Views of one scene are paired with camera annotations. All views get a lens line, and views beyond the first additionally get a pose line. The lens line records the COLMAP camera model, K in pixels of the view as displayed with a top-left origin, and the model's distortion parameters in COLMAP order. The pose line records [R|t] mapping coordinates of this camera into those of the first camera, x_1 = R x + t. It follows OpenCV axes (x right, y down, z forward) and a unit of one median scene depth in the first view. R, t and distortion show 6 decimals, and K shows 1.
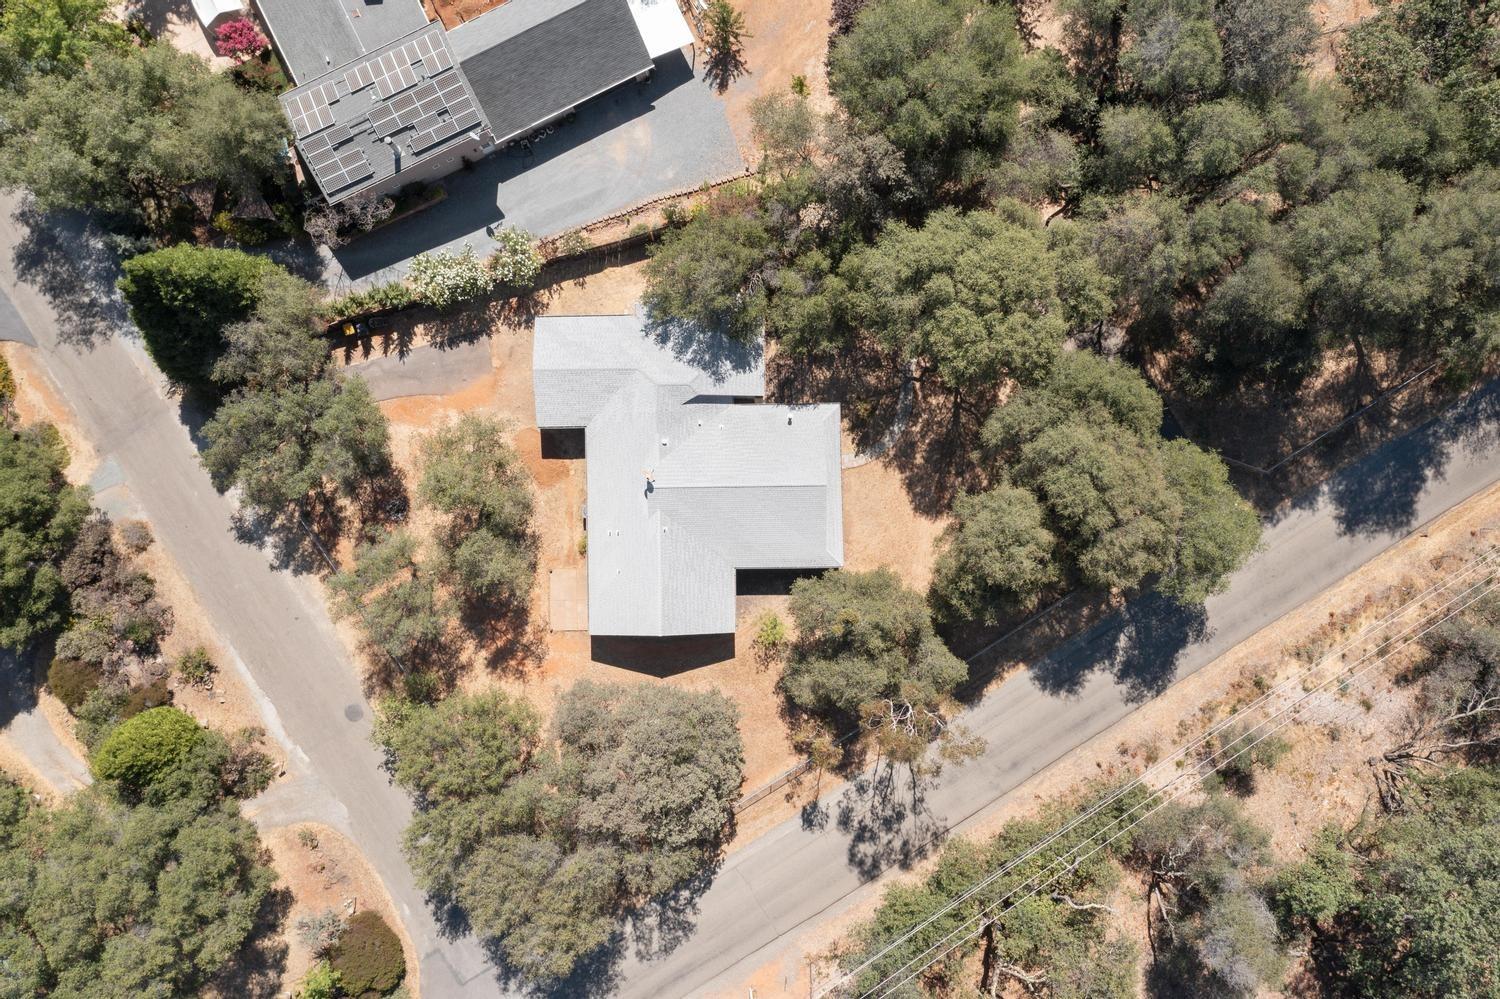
lens RADIAL K [[1168.0, 0, 750.0], [0, 1168.0, 499.5], [0, 0, 1]] dist [-0.003044, -0.000523]
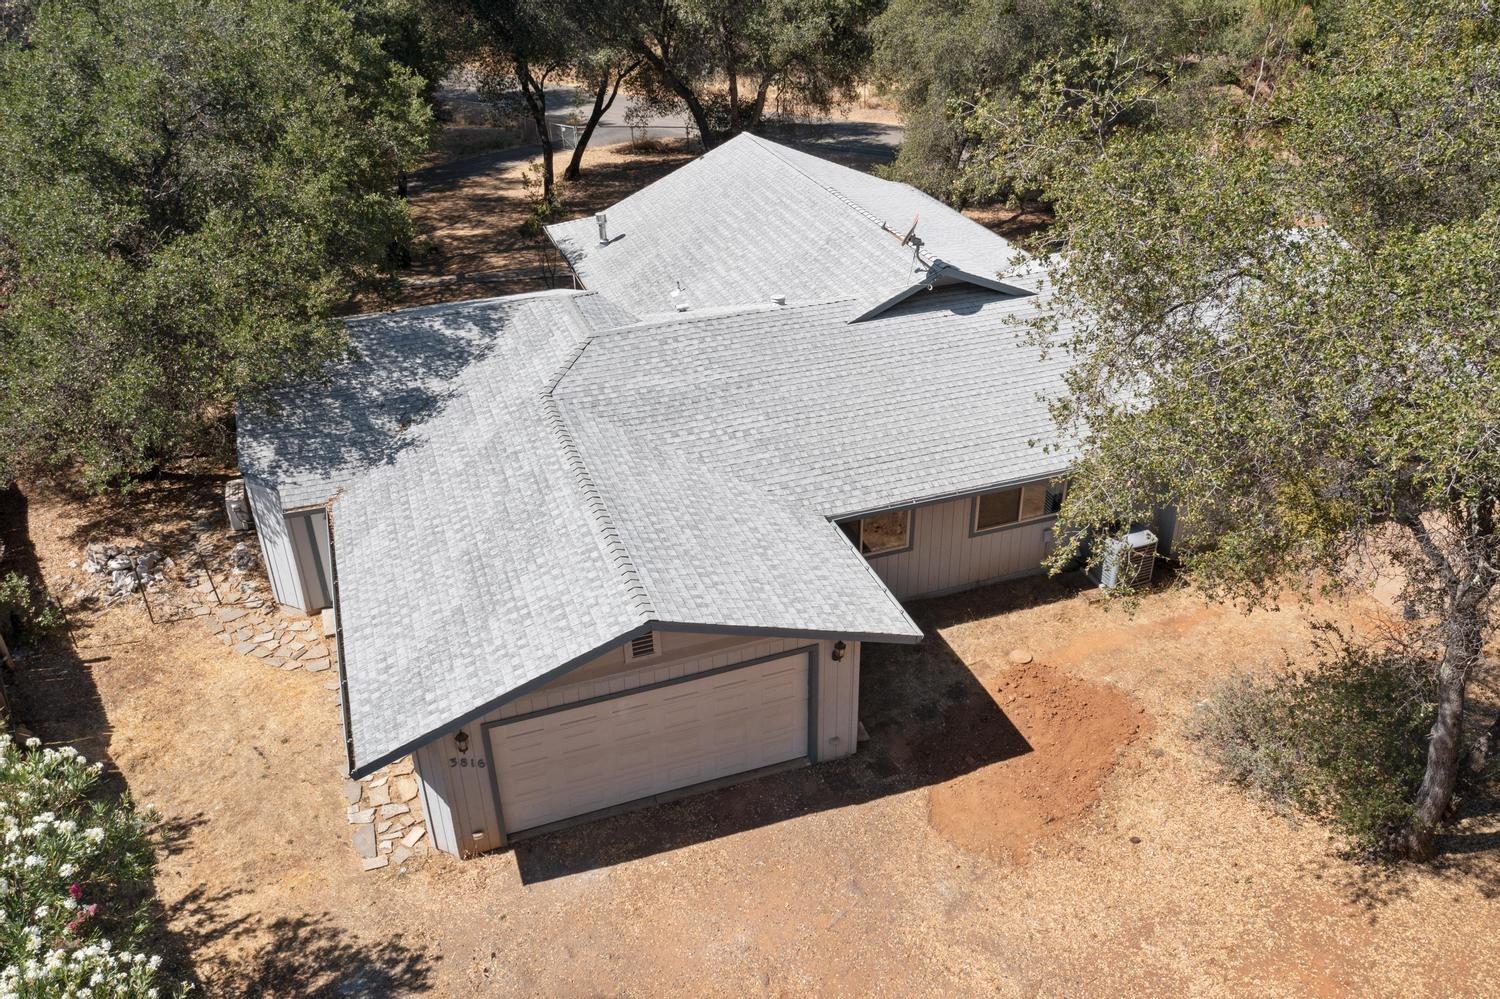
lens RADIAL K [[1168.0, 0, 750.0], [0, 1168.0, 499.5], [0, 0, 1]] dist [-0.003044, -0.000523]
pose [[-0.322529, -0.472195, 0.820370, -0.328373], [0.946560, -0.160966, 0.279490, -0.143224], [0.000078, 0.866673, 0.498877, 0.882261]]
